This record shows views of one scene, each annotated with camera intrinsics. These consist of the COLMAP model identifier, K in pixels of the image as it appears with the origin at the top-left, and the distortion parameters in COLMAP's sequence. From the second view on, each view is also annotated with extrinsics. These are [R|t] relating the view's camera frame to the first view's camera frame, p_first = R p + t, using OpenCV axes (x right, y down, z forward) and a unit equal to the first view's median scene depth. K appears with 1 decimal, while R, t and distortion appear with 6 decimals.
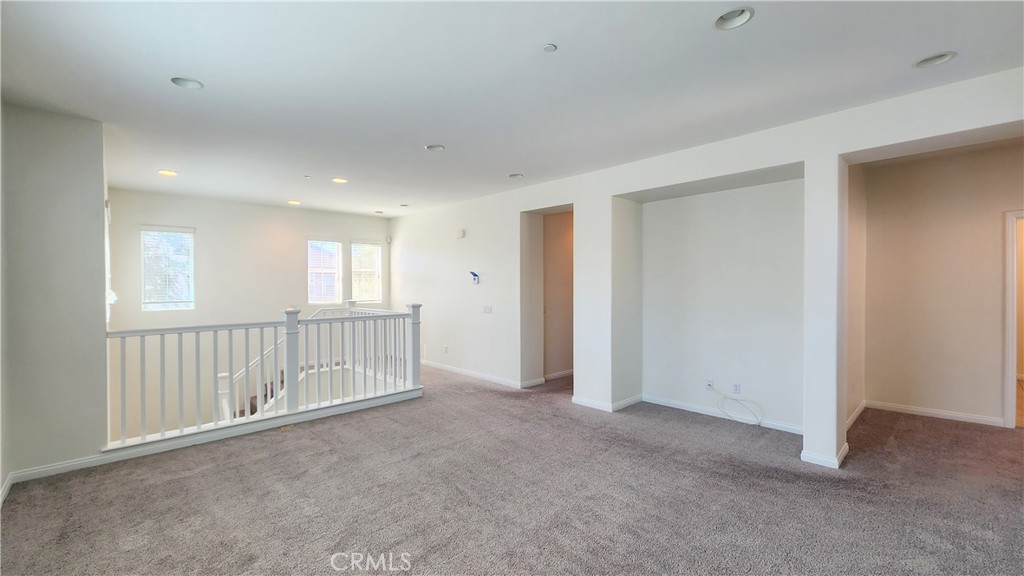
lens RADIAL K [[434.2, 0, 512.0], [0, 434.2, 288.0], [0, 0, 1]] dist [0.000775, -0.000425]
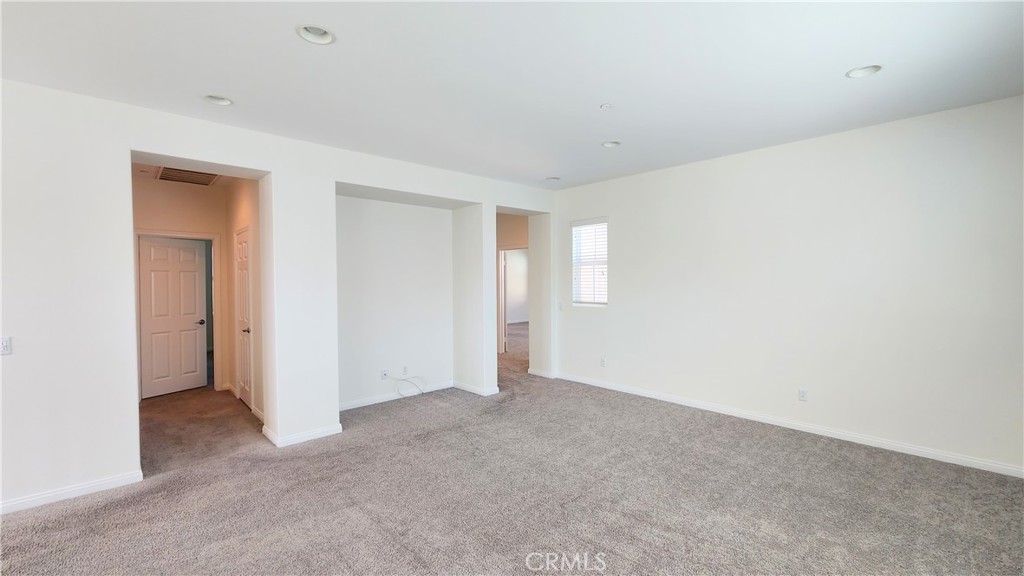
lens RADIAL K [[434.2, 0, 512.0], [0, 434.2, 288.0], [0, 0, 1]] dist [0.000775, -0.000425]
pose [[-0.014003, -0.015866, 0.999776, -0.686383], [0.016249, 0.999738, 0.016093, -0.010619], [-0.999770, 0.016471, -0.013742, 0.715612]]
